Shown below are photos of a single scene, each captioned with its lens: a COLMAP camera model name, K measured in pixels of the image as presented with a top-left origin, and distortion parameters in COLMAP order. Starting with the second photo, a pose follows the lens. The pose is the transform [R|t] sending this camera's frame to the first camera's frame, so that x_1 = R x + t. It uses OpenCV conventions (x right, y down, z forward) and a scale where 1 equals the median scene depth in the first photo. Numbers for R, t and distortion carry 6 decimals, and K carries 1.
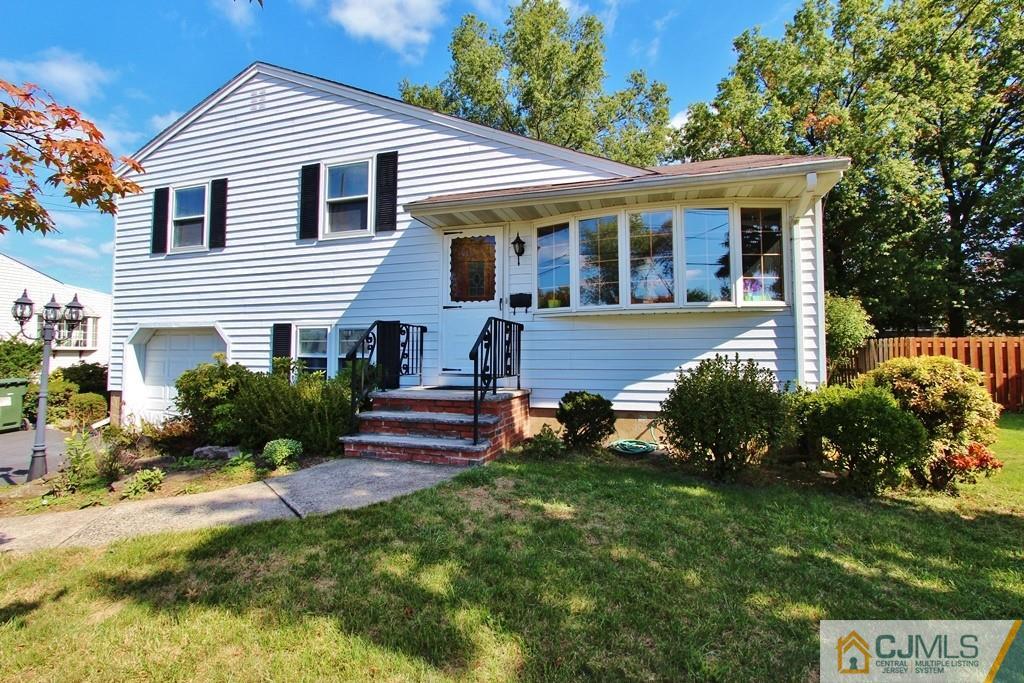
lens RADIAL K [[472.1, 0, 512.2], [0, 472.1, 338.8], [0, 0, 1]] dist [-0.010522, -0.001324]
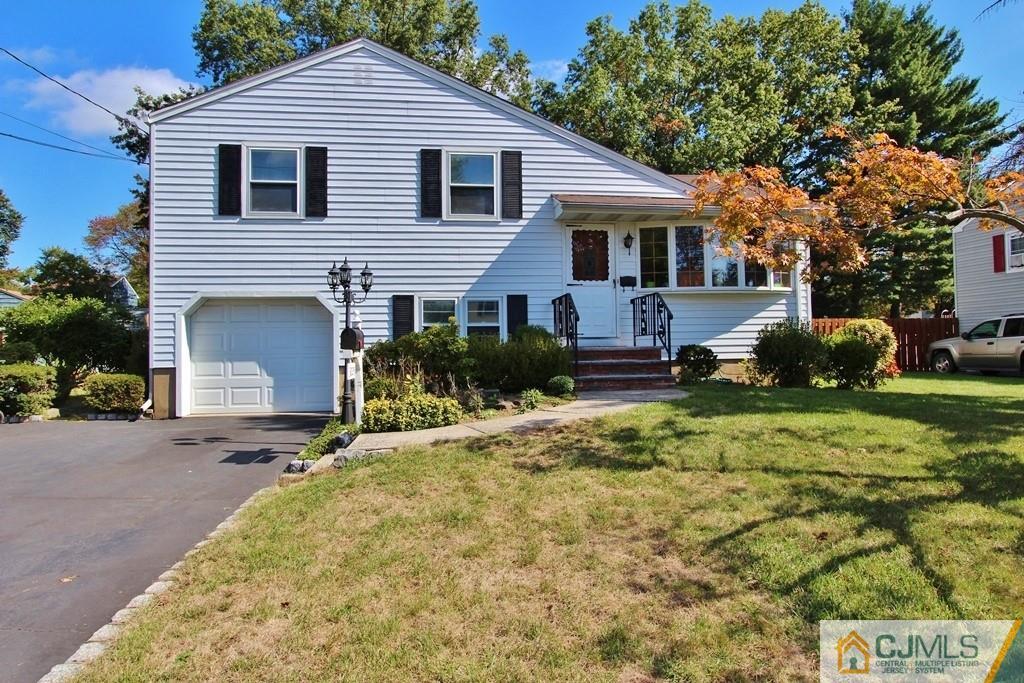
lens RADIAL K [[601.9, 0, 510.9], [0, 601.9, 341.7], [0, 0, 1]] dist [-0.009922, -0.000740]
pose [[0.905297, -0.008523, 0.424694, -0.863214], [0.001952, 0.999872, 0.015905, 0.052524], [-0.424775, -0.013570, 0.905197, -0.342756]]
